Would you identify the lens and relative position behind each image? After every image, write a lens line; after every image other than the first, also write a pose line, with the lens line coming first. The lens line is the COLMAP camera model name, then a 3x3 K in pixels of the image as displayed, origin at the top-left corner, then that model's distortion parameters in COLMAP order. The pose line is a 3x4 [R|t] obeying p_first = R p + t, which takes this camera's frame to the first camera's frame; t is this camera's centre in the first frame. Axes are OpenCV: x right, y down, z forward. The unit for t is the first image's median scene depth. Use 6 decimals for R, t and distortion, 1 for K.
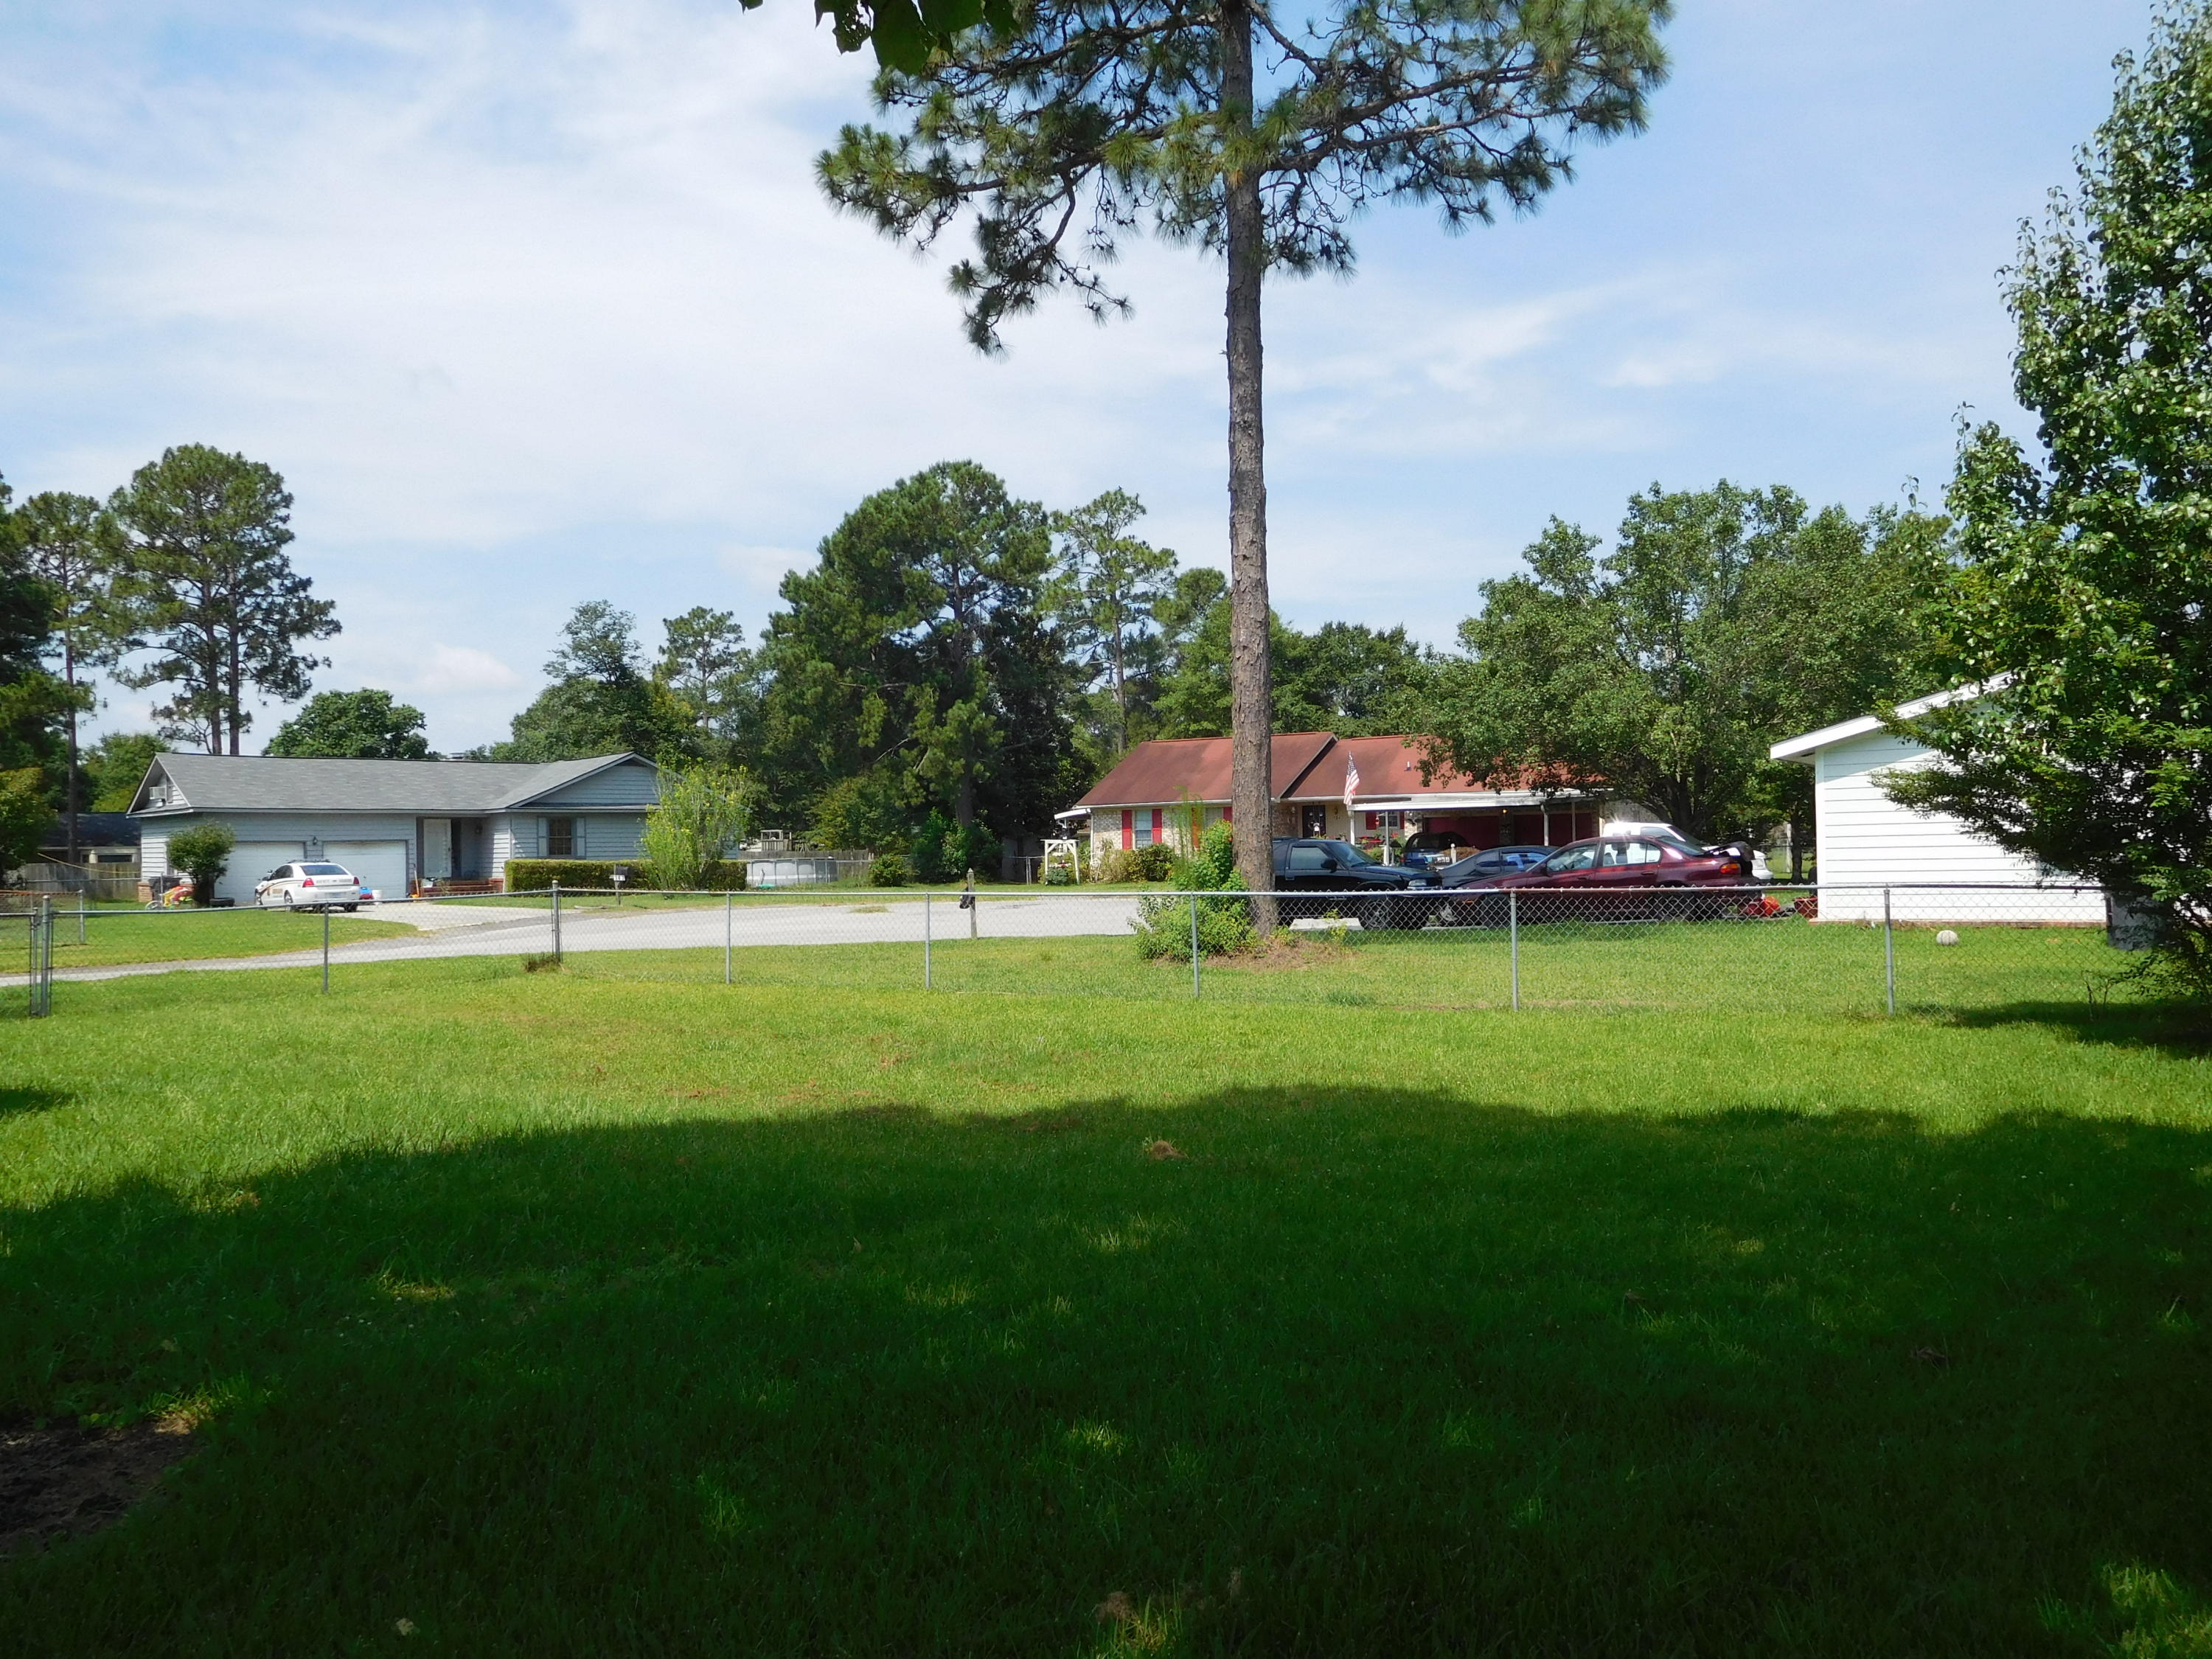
lens RADIAL K [[1668.2, 0, 1109.8], [0, 1668.2, 840.1], [0, 0, 1]] dist [0.002651, -0.008449]
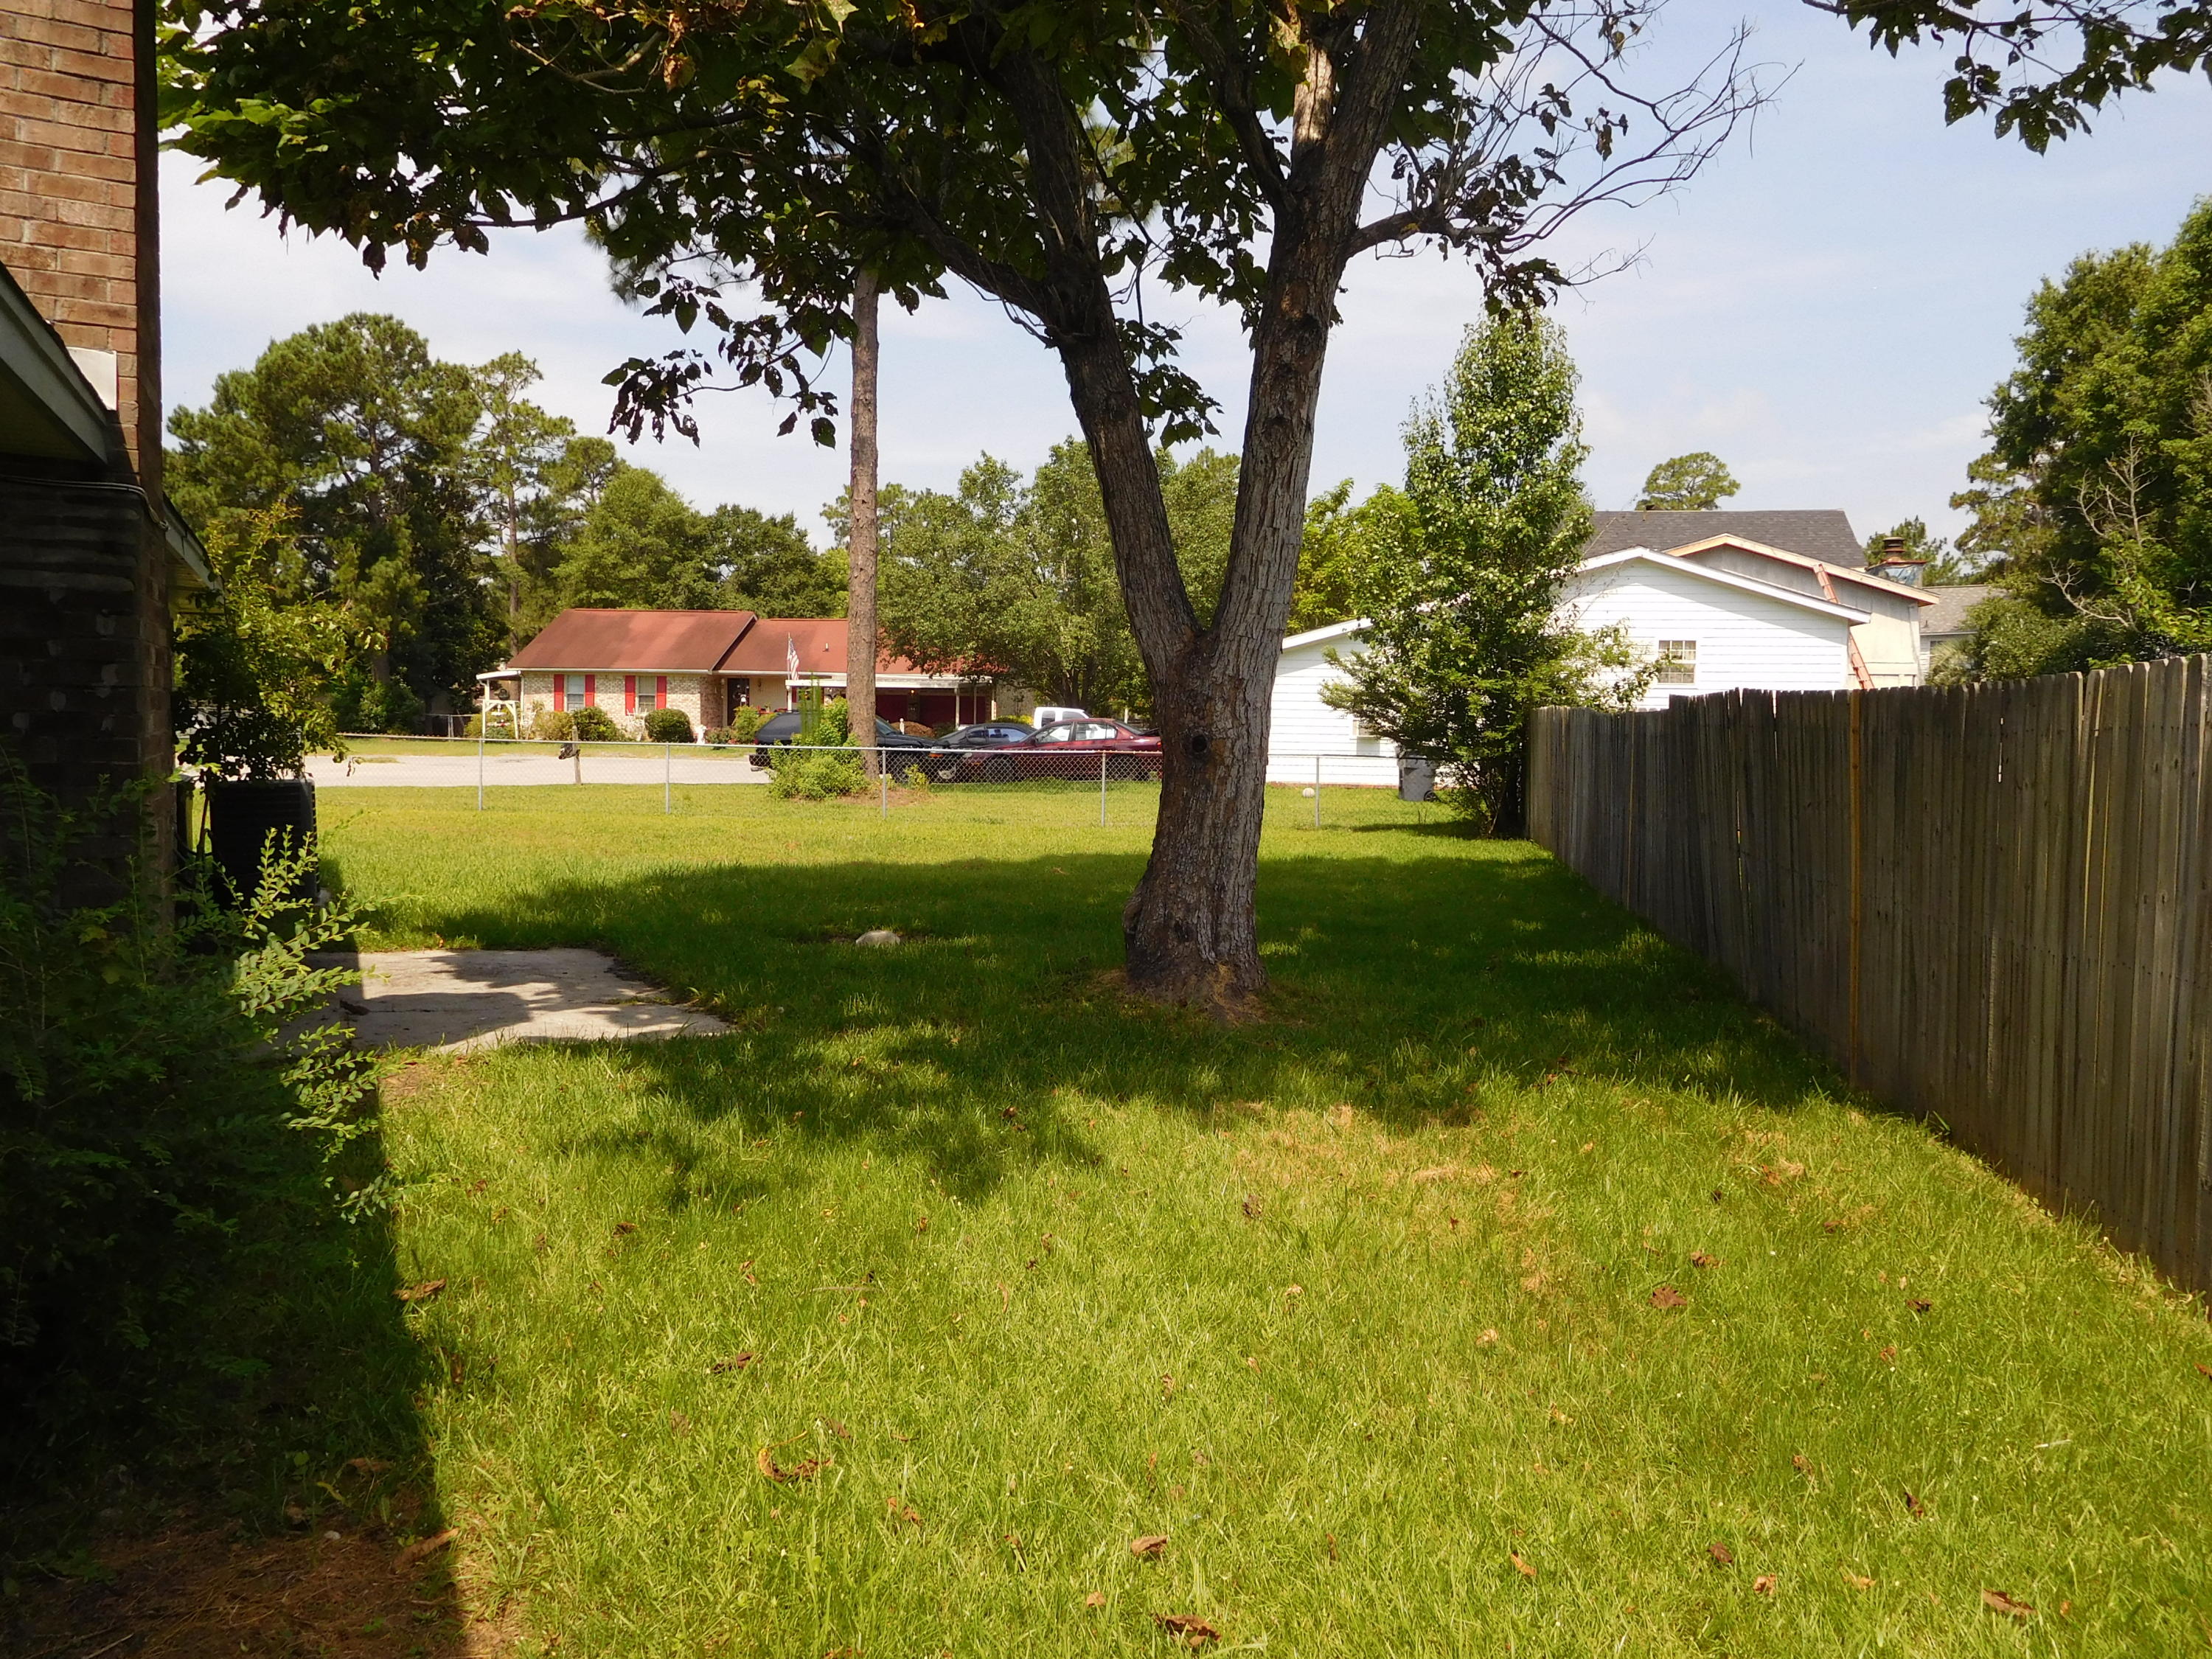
lens RADIAL K [[1668.2, 0, 1104.3], [0, 1668.2, 823.6], [0, 0, 1]] dist [0.002651, -0.008449]
pose [[0.915974, 0.011662, 0.401068, -0.093213], [-0.038455, 0.997528, 0.058820, 0.000993], [-0.399391, -0.069301, 0.914158, -0.109122]]
